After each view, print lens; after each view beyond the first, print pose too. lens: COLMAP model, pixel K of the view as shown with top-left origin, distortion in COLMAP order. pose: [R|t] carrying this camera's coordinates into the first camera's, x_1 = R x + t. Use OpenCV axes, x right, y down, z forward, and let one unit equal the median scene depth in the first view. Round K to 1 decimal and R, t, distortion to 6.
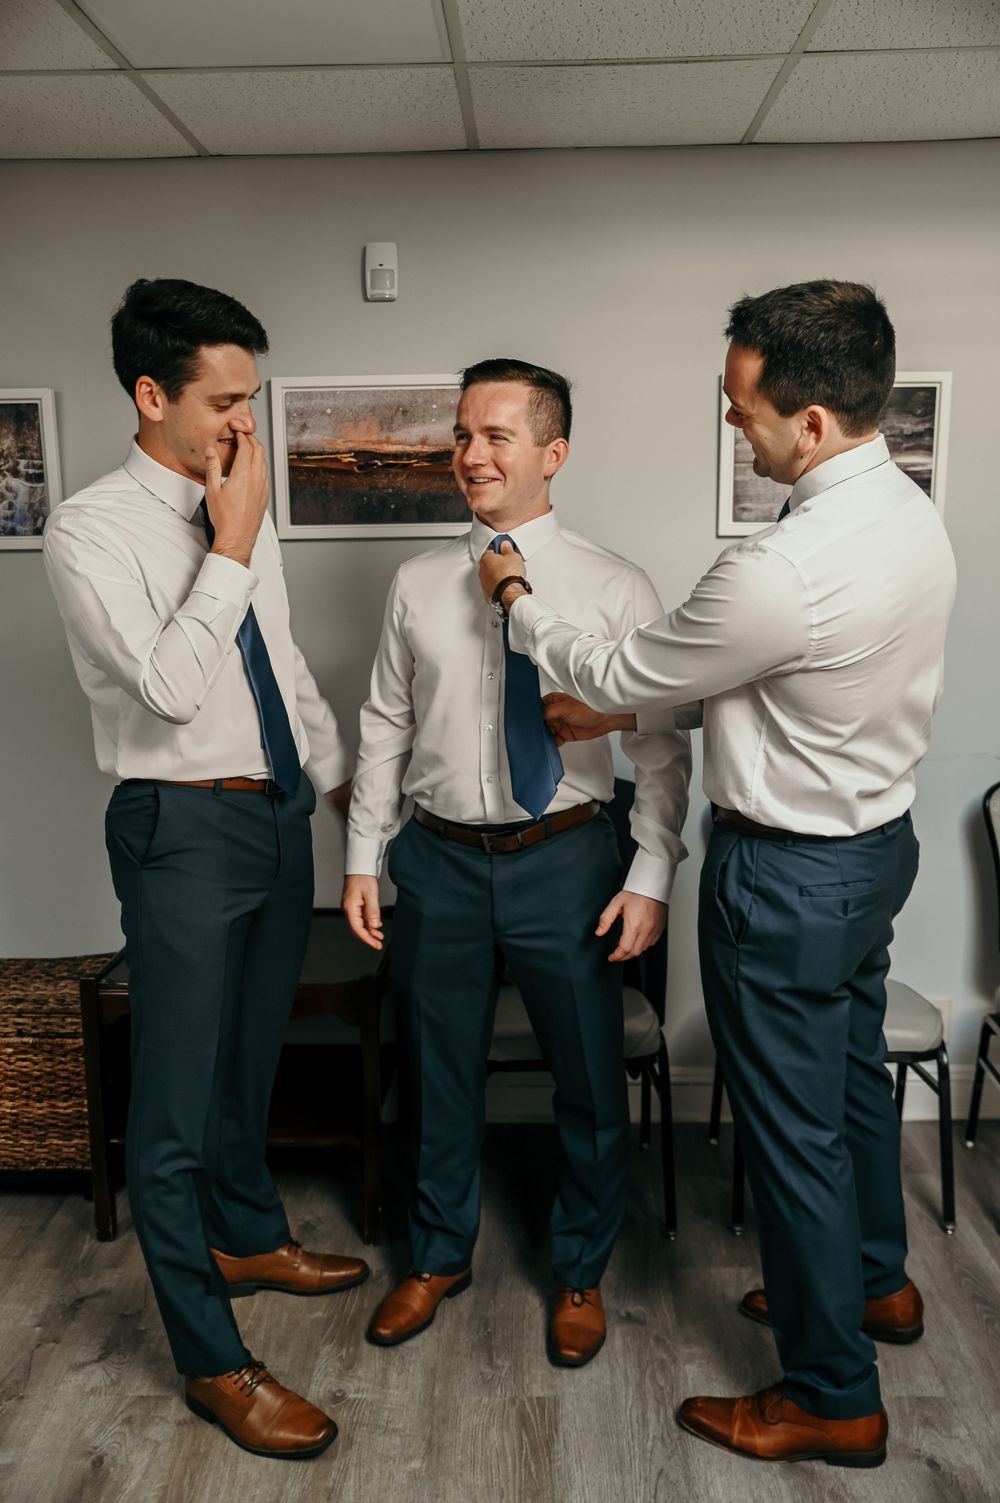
lens RADIAL K [[1430.8, 0, 502.9], [0, 1430.8, 752.8], [0, 0, 1]] dist [-0.002994, 0.000000]
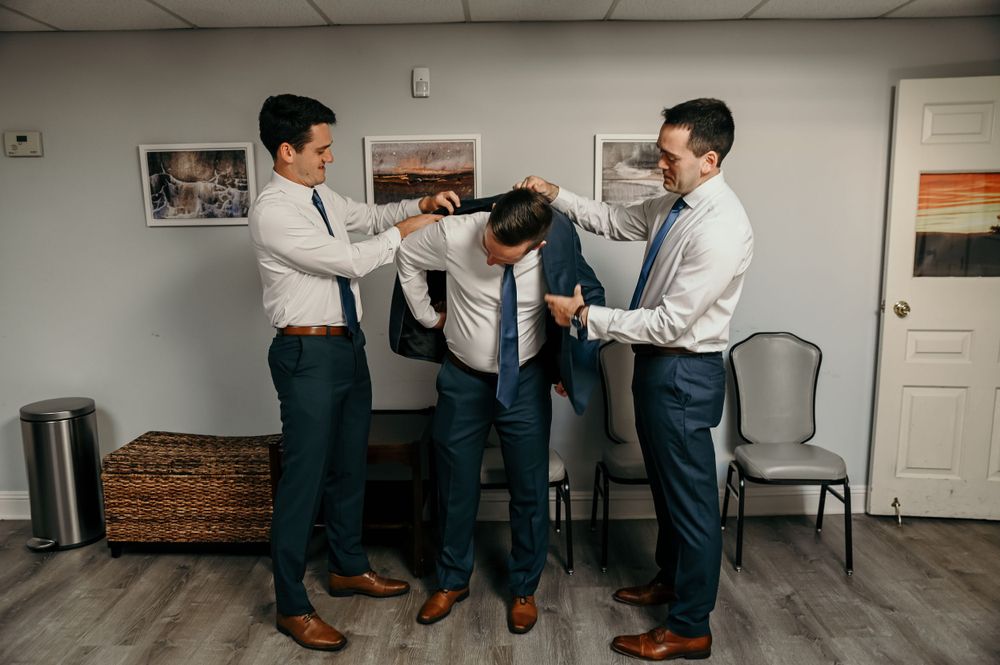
lens RADIAL K [[797.7, 0, 499.1], [0, 797.7, 333.8], [0, 0, 1]] dist [-0.078063, 0.071329]
pose [[0.999790, -0.002497, 0.020350, -0.001844], [0.002605, 0.999983, -0.005293, 0.013472], [-0.020337, 0.005345, 0.999779, -0.086274]]
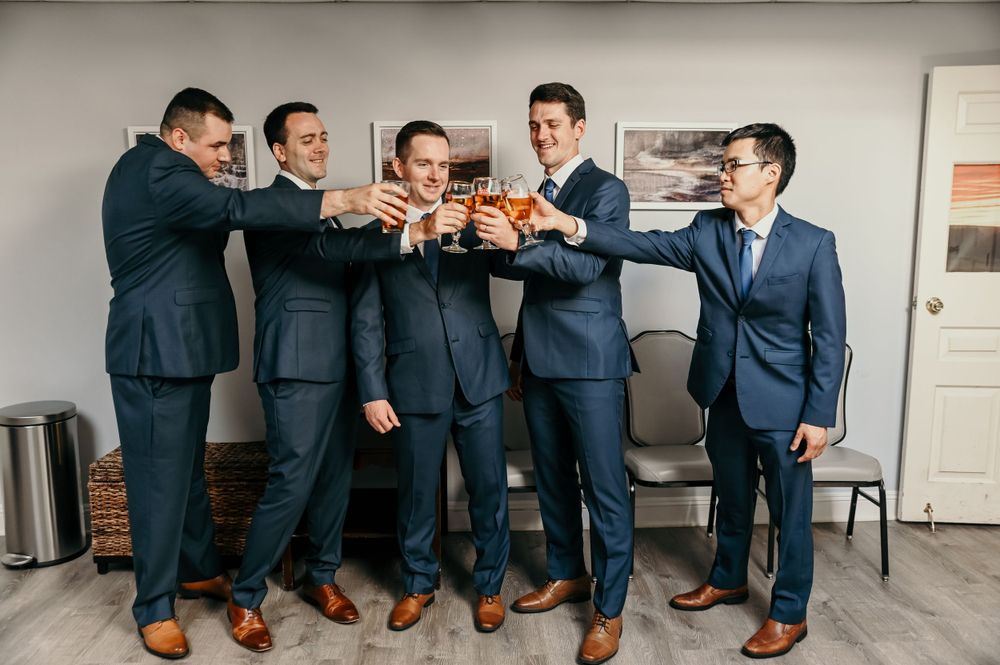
lens RADIAL K [[881.1, 0, 508.2], [0, 881.1, 331.4], [0, 0, 1]] dist [-0.035290, 0.041561]
pose [[0.998018, -0.002191, 0.062888, -0.064804], [0.002975, 0.999919, -0.012387, 0.022659], [-0.062856, 0.012550, 0.997944, -0.139978]]
